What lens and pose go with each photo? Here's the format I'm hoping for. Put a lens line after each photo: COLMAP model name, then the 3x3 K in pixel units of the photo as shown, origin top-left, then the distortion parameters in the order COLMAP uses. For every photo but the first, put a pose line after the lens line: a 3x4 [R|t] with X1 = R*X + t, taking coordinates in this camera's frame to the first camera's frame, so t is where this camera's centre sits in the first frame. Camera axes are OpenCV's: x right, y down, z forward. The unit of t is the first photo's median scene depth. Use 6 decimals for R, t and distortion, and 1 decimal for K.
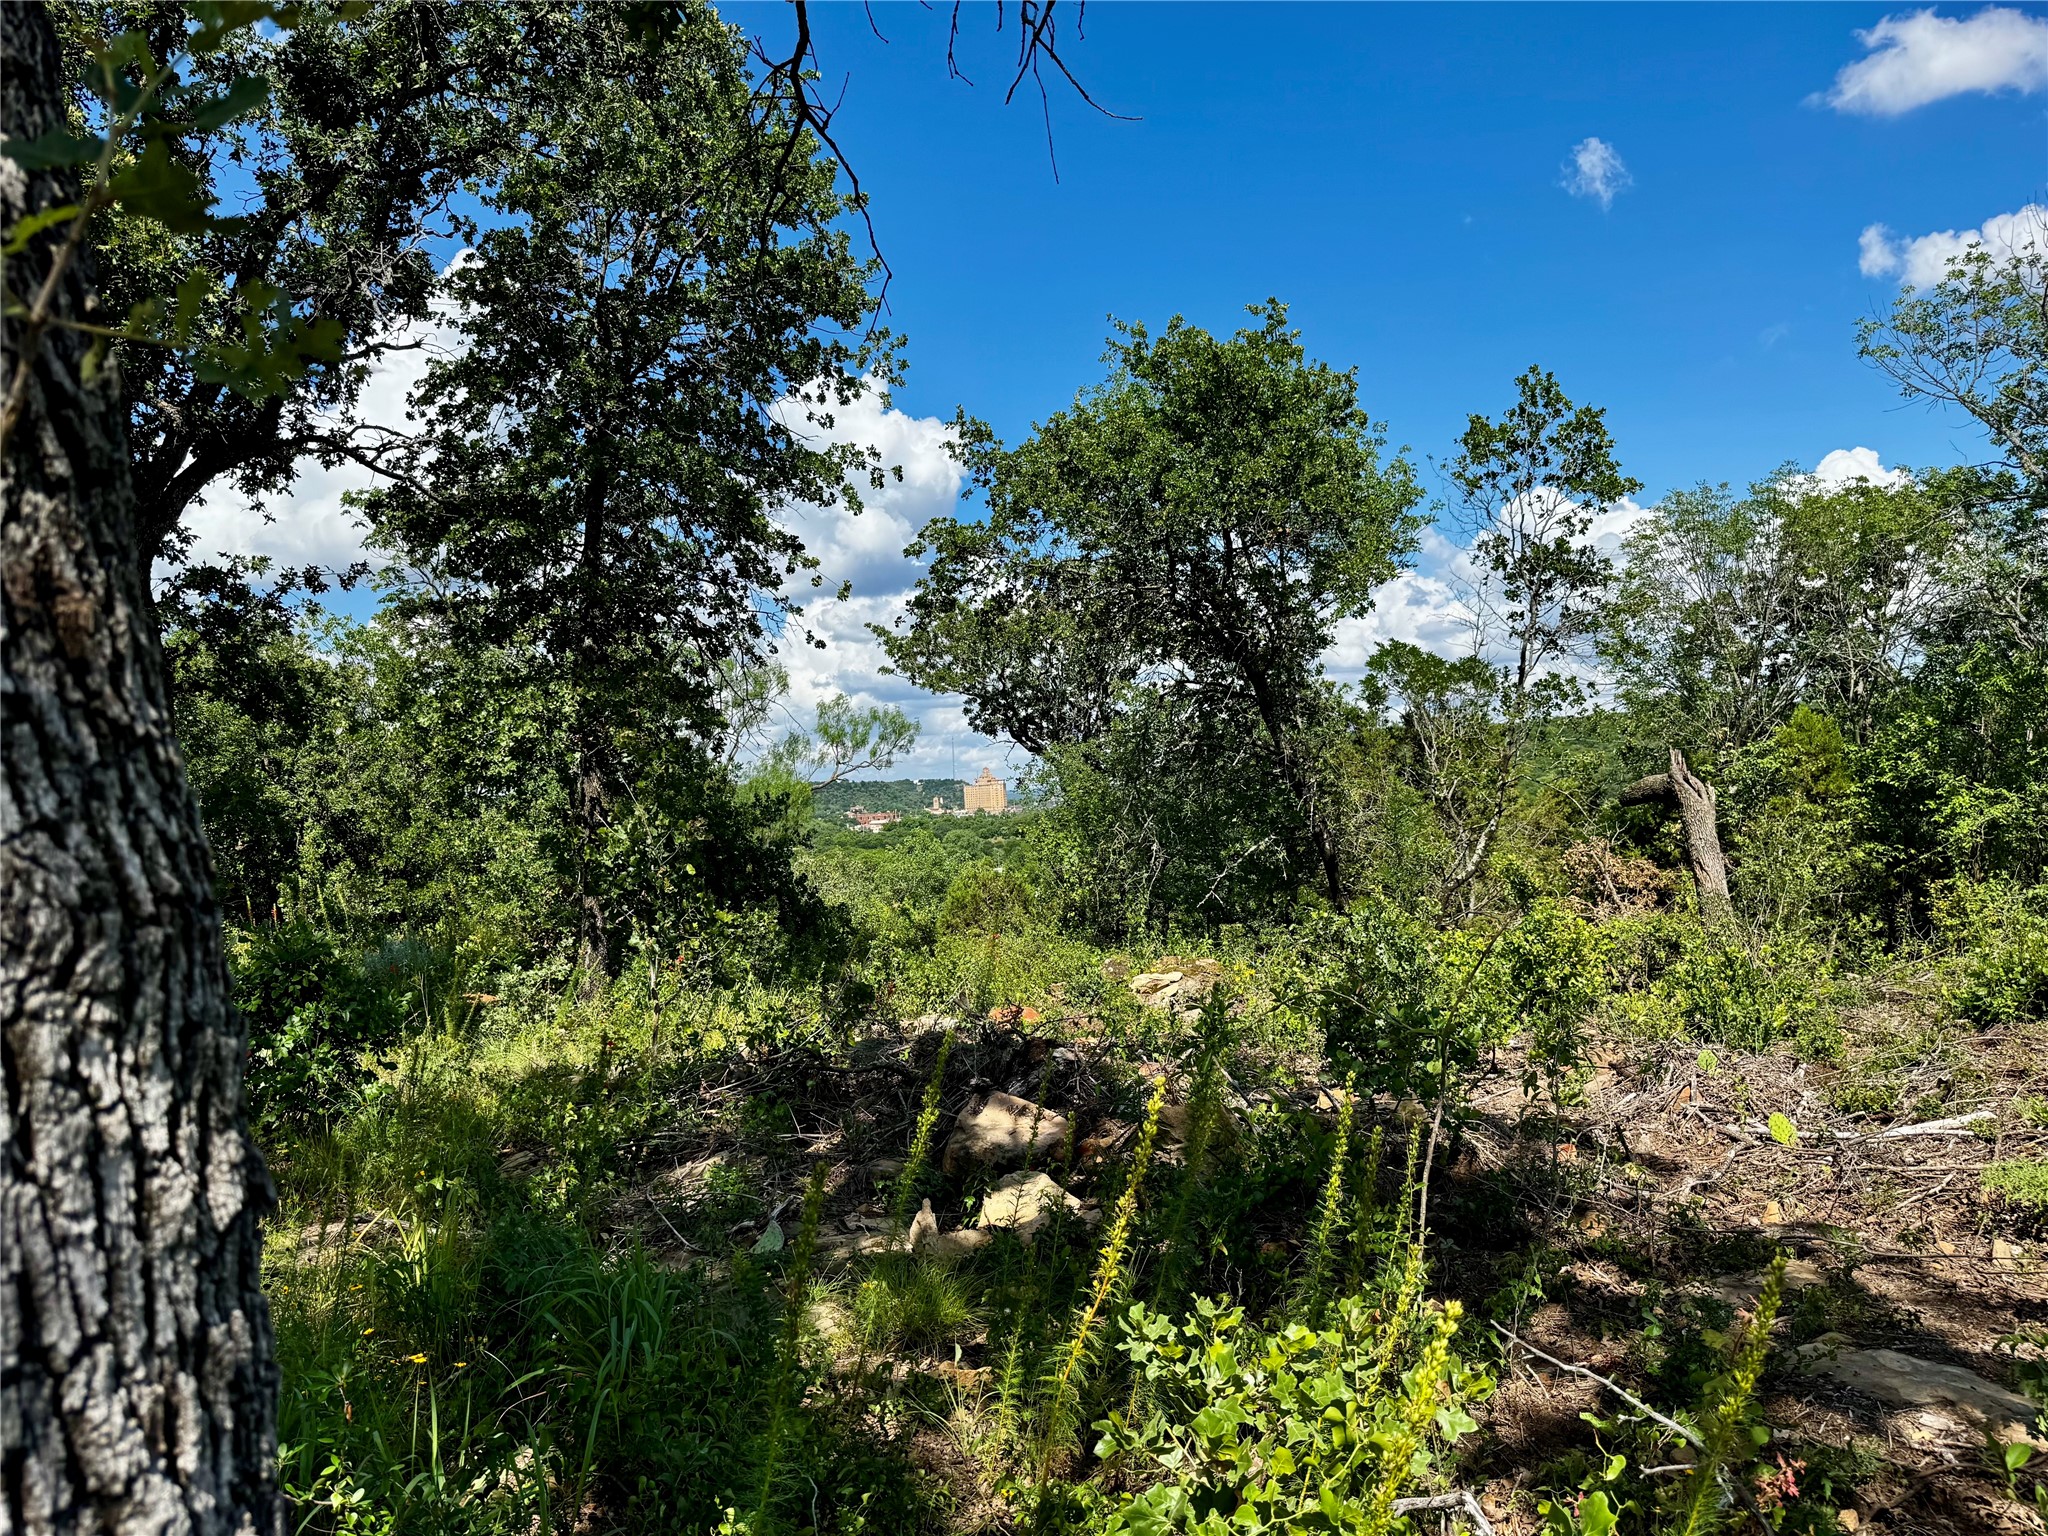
lens RADIAL K [[1421.8, 0, 1021.9], [0, 1421.8, 825.7], [0, 0, 1]] dist [-0.033043, 0.000797]
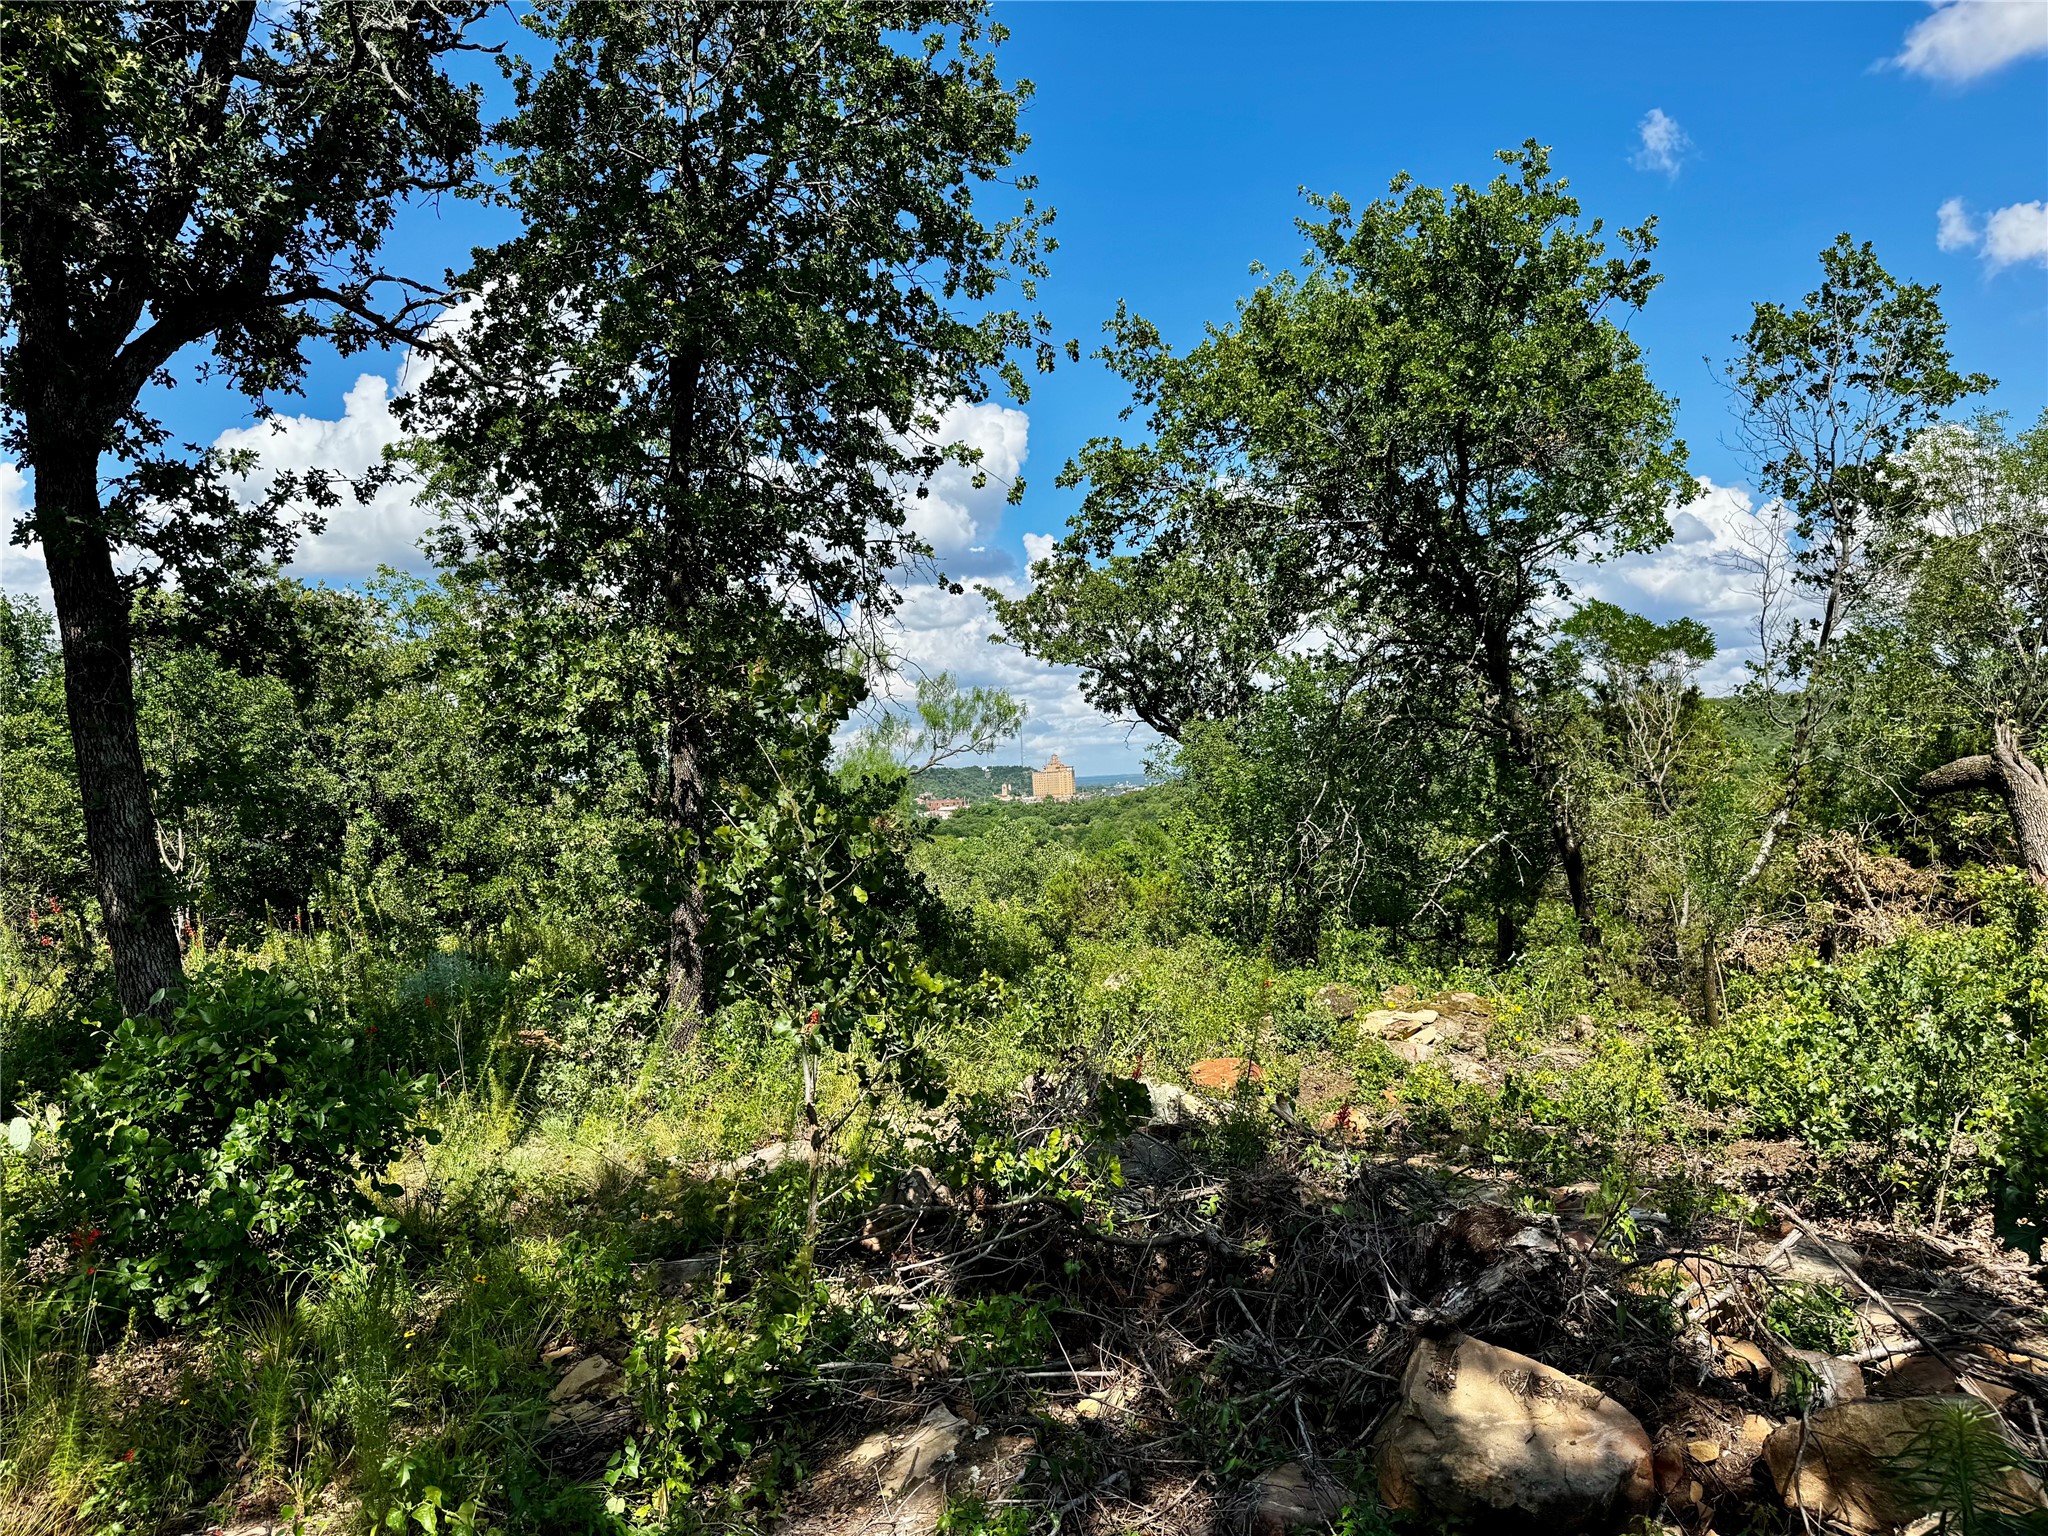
lens RADIAL K [[1427.0, 0, 969.8], [0, 1427.0, 847.5], [0, 0, 1]] dist [0.003760, 0.005931]
pose [[0.996401, 0.006706, -0.084499, -0.063167], [-0.004633, 0.999684, 0.024707, -0.002563], [0.084638, -0.024226, 0.996117, 0.182714]]
